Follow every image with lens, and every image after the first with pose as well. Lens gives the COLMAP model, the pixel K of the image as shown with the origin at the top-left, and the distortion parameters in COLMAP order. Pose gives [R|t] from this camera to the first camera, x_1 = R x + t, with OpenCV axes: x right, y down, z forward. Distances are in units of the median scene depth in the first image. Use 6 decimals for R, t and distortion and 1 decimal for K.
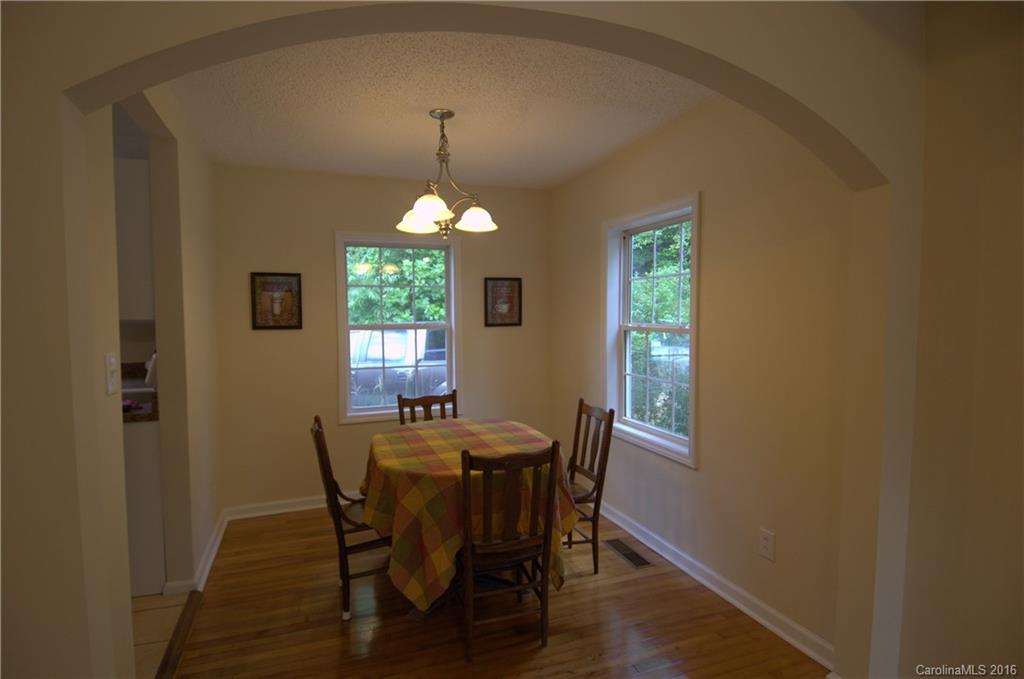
lens RADIAL K [[539.5, 0, 516.9], [0, 539.5, 339.6], [0, 0, 1]] dist [-0.000429, -0.000391]
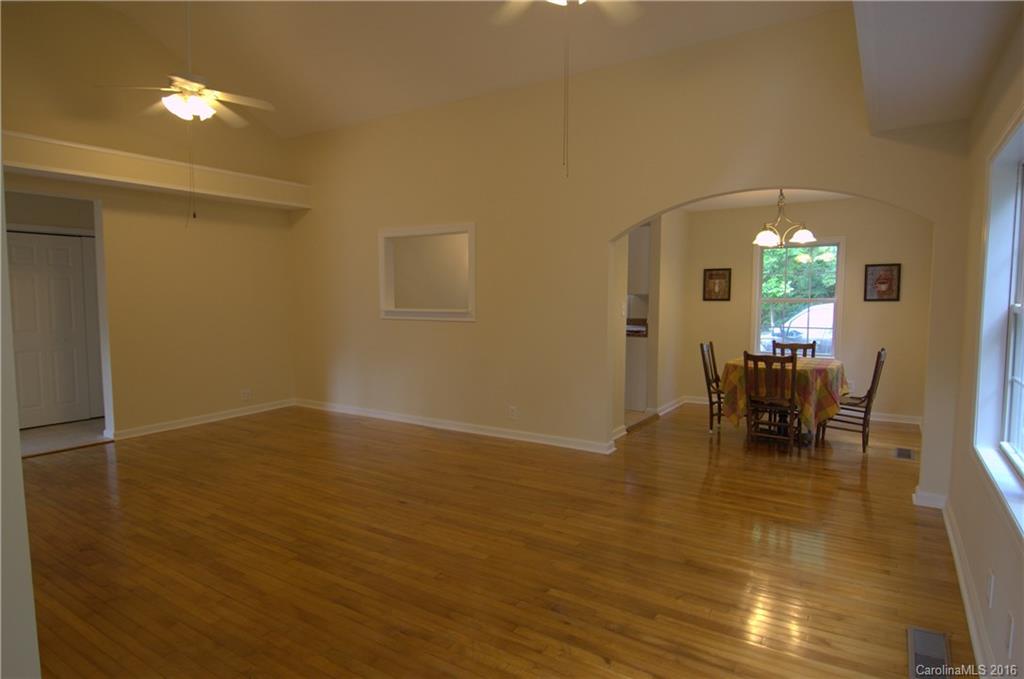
lens RADIAL K [[587.5, 0, 512.0], [0, 587.5, 339.5], [0, 0, 1]] dist [0.001850, 0.000397]
pose [[0.594581, 0.061627, -0.801671, 0.714622], [-0.040347, 0.998089, 0.046801, 0.045083], [0.803023, 0.004518, 0.595931, -0.692239]]
